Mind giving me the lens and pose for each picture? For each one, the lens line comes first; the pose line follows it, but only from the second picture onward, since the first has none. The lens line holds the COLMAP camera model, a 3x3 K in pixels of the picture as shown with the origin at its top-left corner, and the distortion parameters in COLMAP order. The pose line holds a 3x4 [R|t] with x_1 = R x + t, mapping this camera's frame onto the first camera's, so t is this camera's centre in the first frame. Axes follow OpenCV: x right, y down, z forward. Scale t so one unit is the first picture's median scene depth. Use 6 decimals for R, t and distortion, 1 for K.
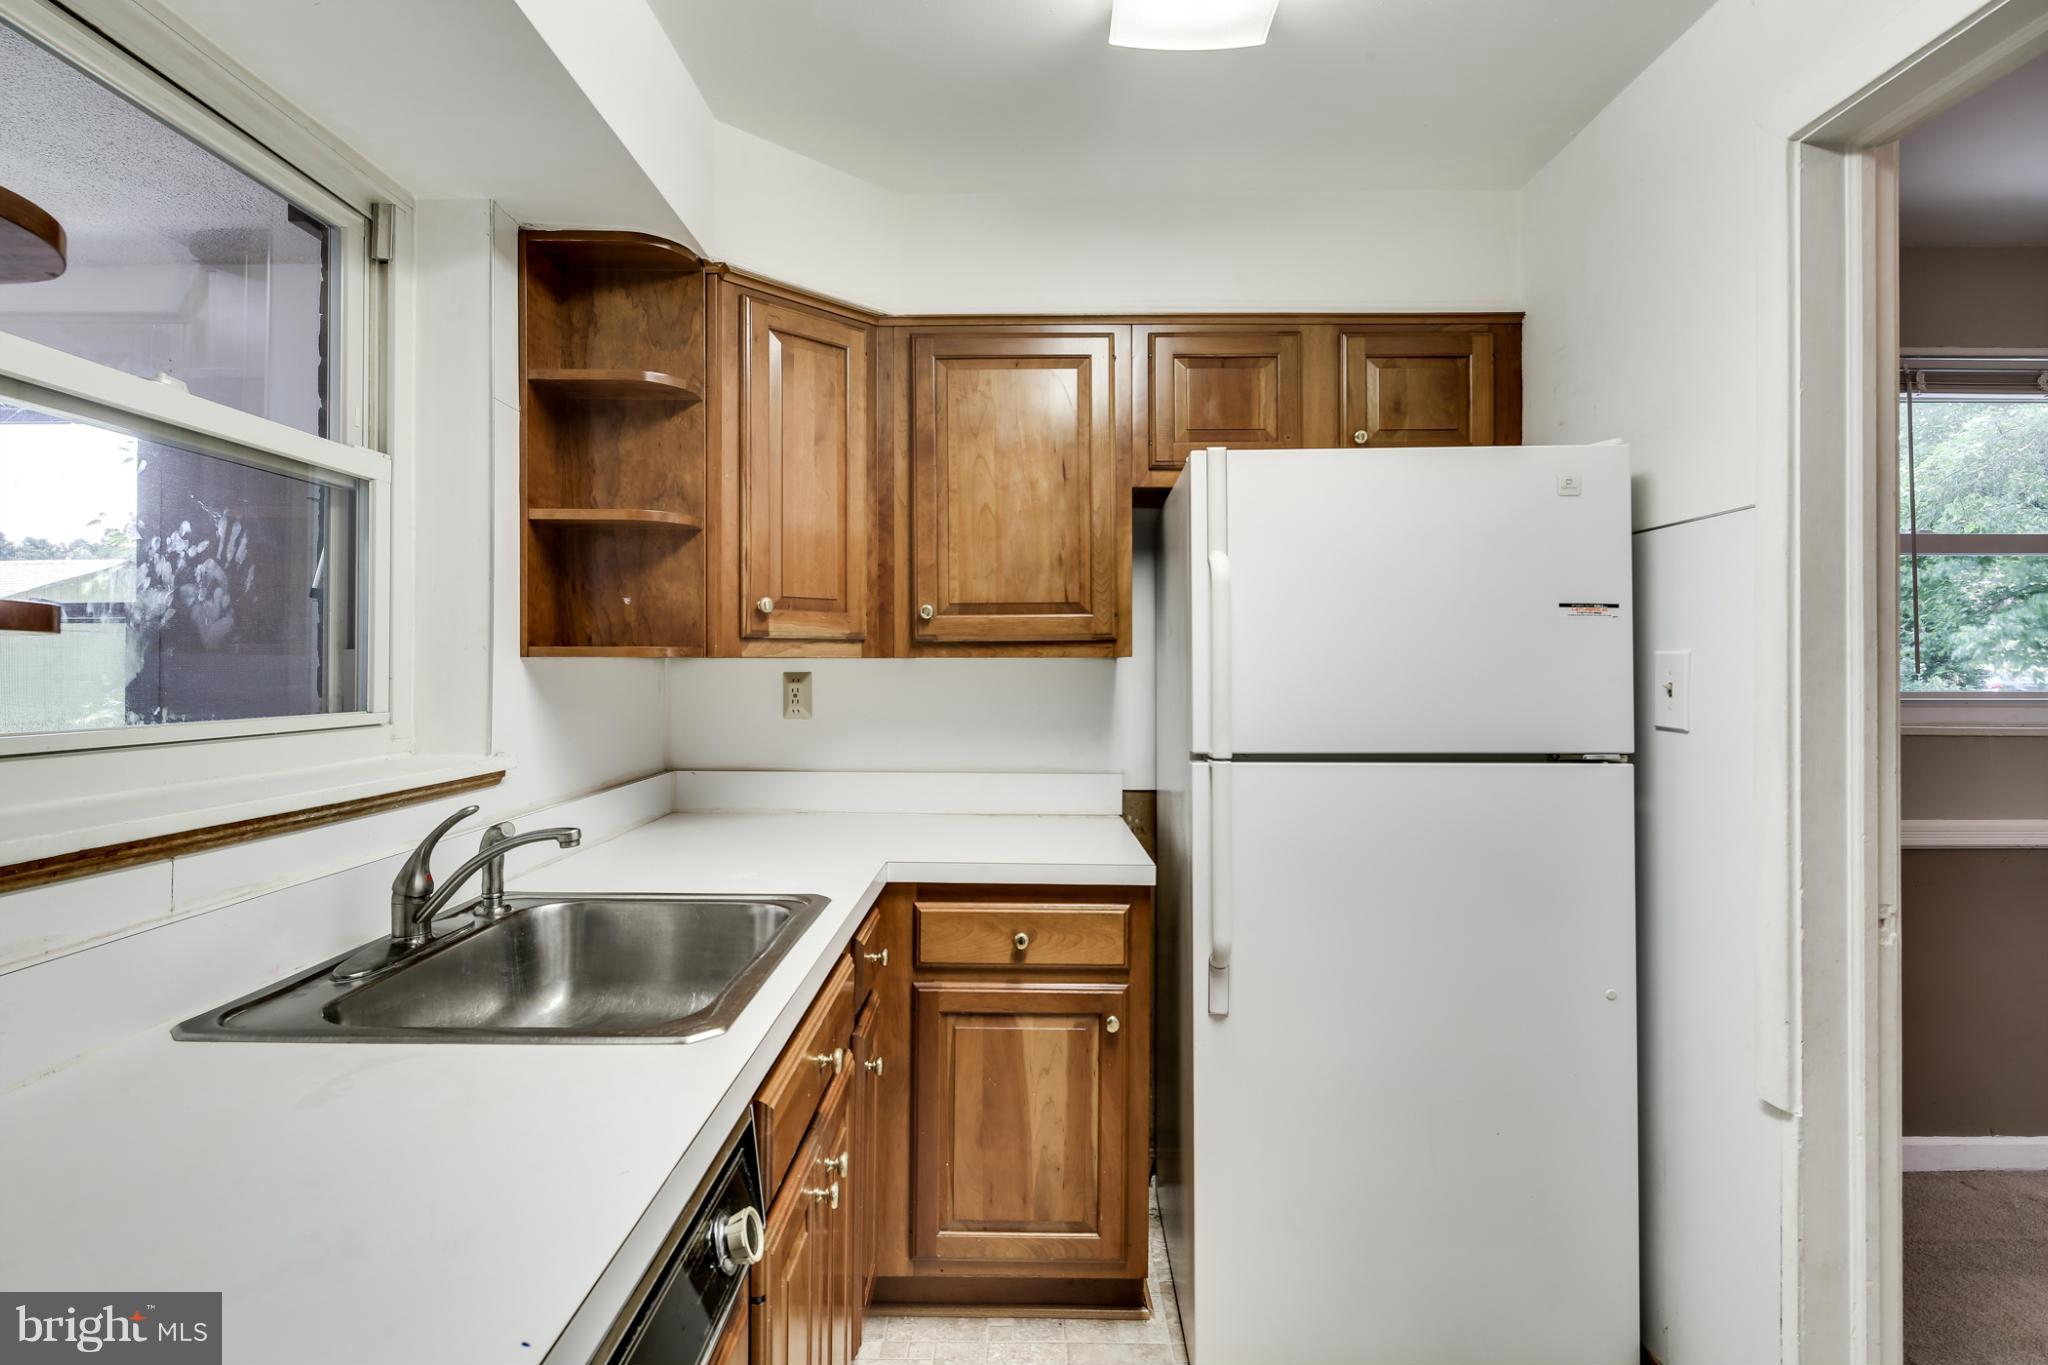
lens RADIAL K [[996.6, 0, 1016.4], [0, 996.6, 668.5], [0, 0, 1]] dist [0.000100, -0.000556]
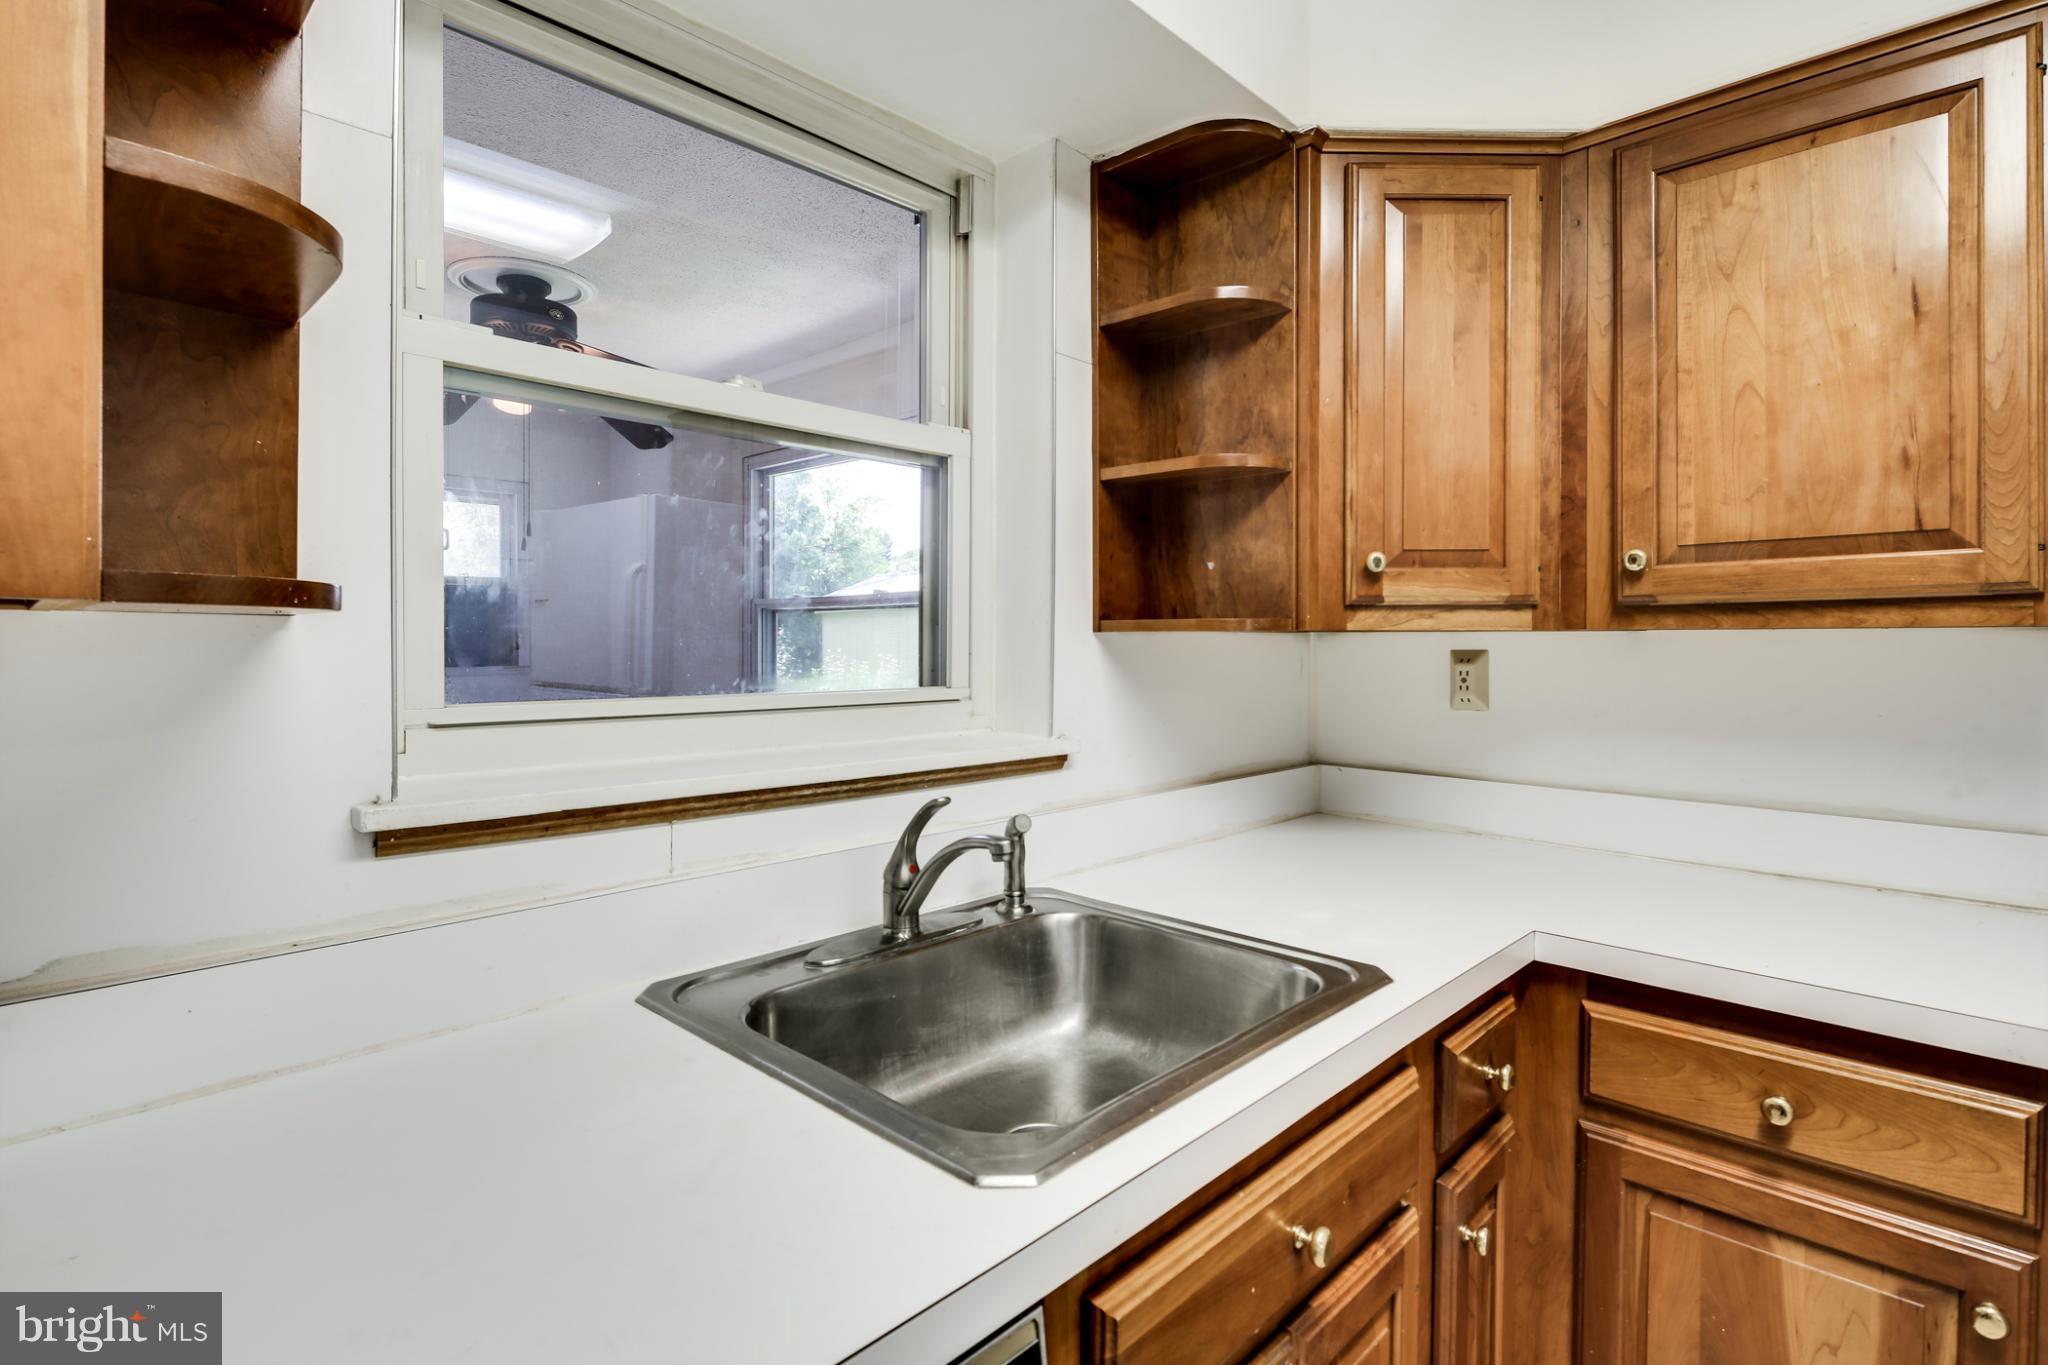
lens RADIAL K [[1005.3, 0, 1020.8], [0, 1005.3, 653.5], [0, 0, 1]] dist [0.005009, -0.004926]
pose [[0.724657, 0.008020, -0.689063, 0.086761], [-0.002154, 0.999954, 0.009373, -0.000216], [0.689107, -0.005308, 0.724641, 0.262280]]
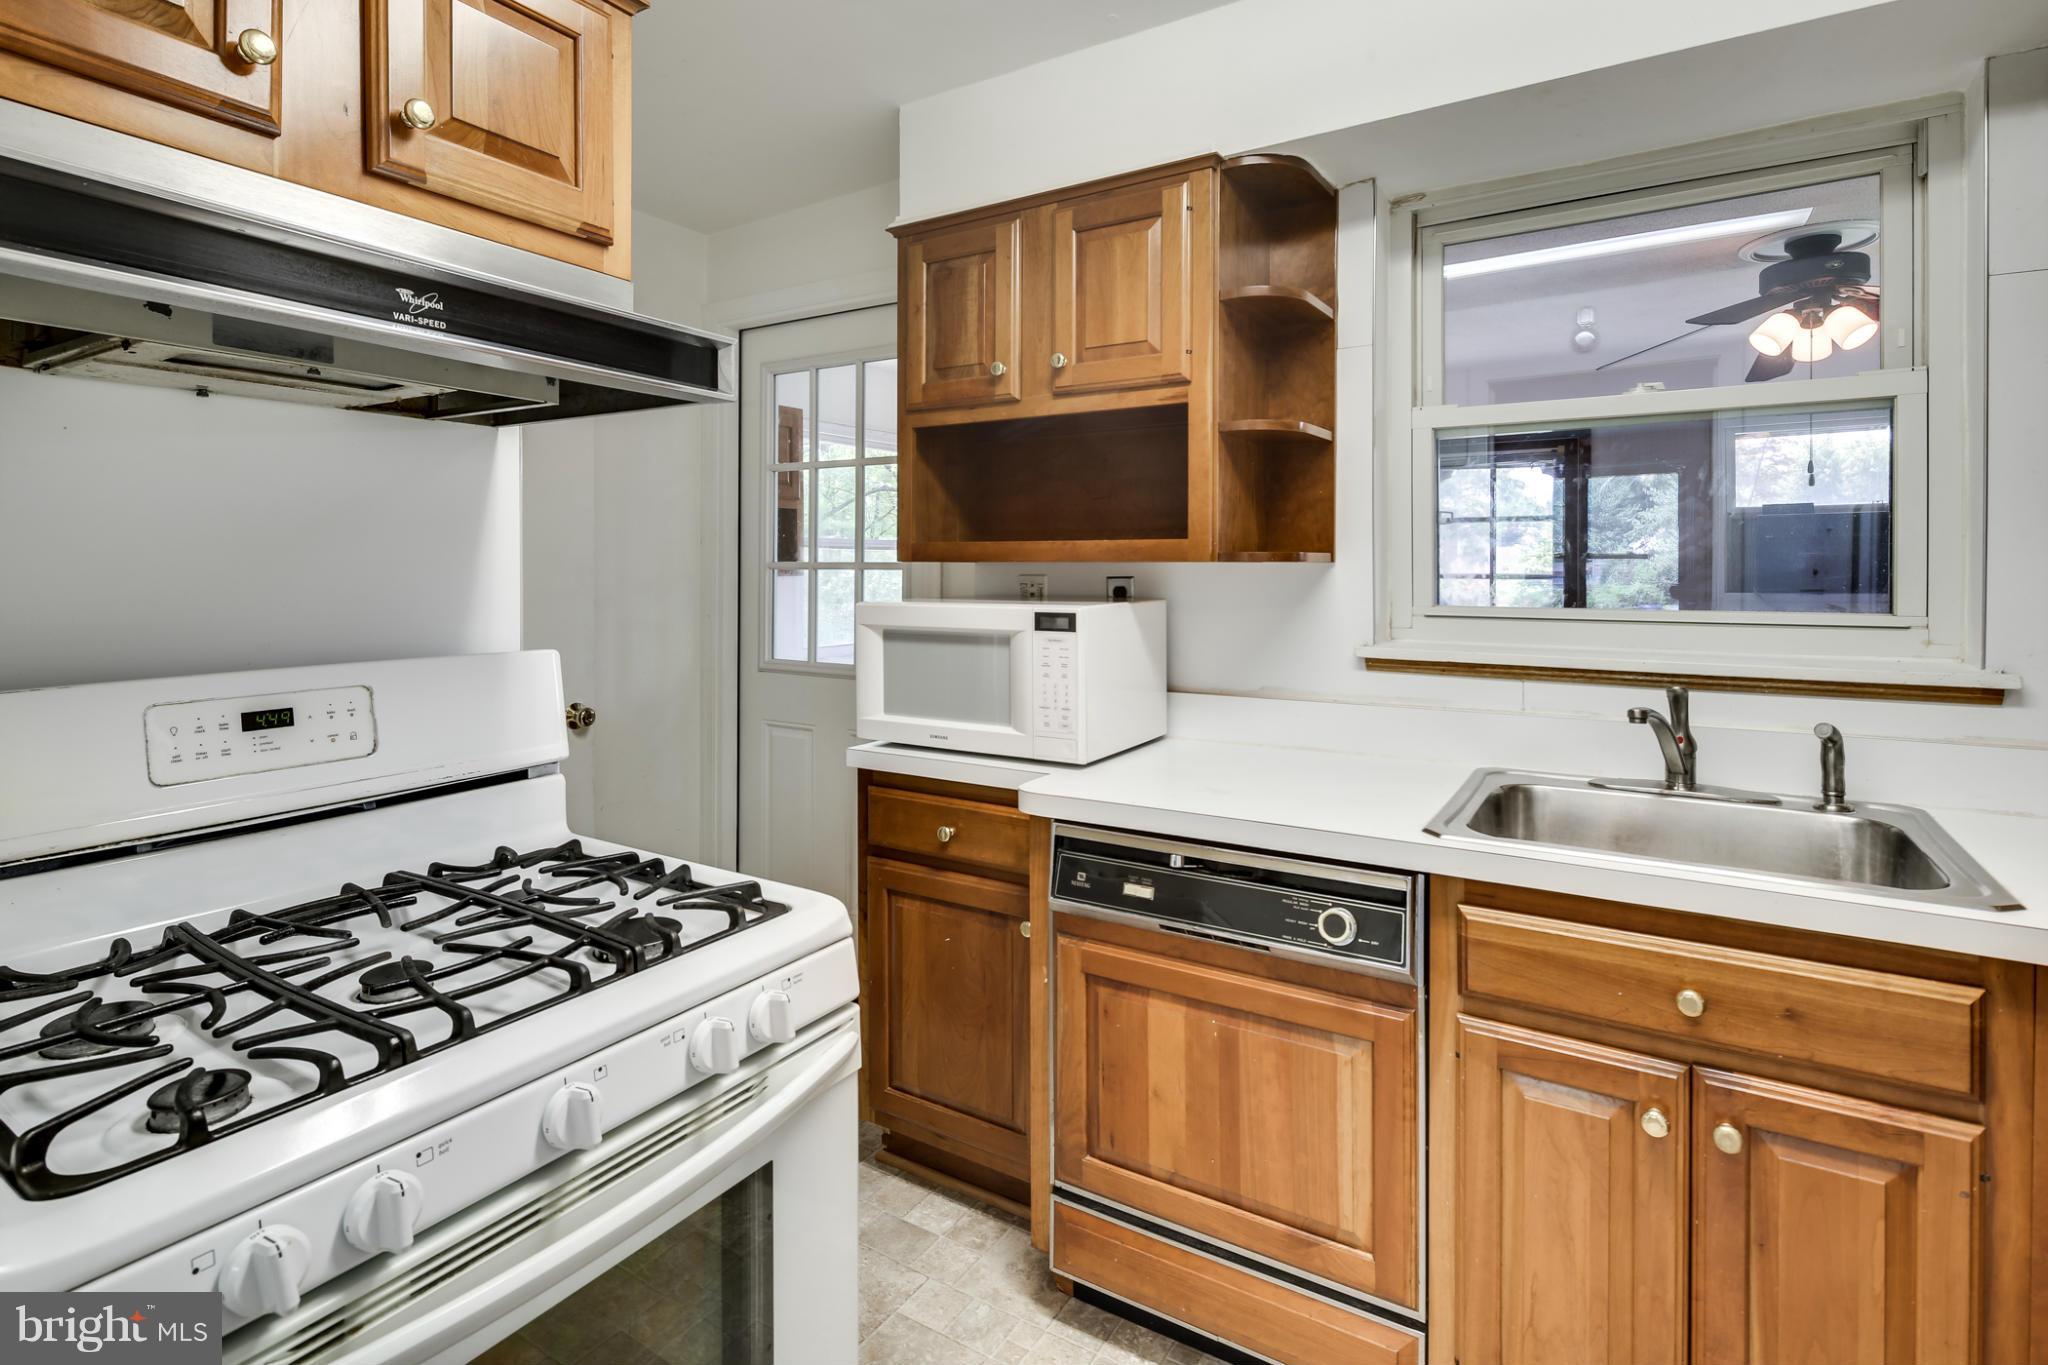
lens RADIAL K [[1010.5, 0, 1019.7], [0, 1010.5, 574.0], [0, 0, 1]] dist [0.000625, -0.001093]
pose [[-0.527595, 0.007393, -0.849464, 0.634292], [0.001764, 0.999970, 0.007608, -0.008435], [0.849494, 0.002516, -0.527592, 0.647887]]
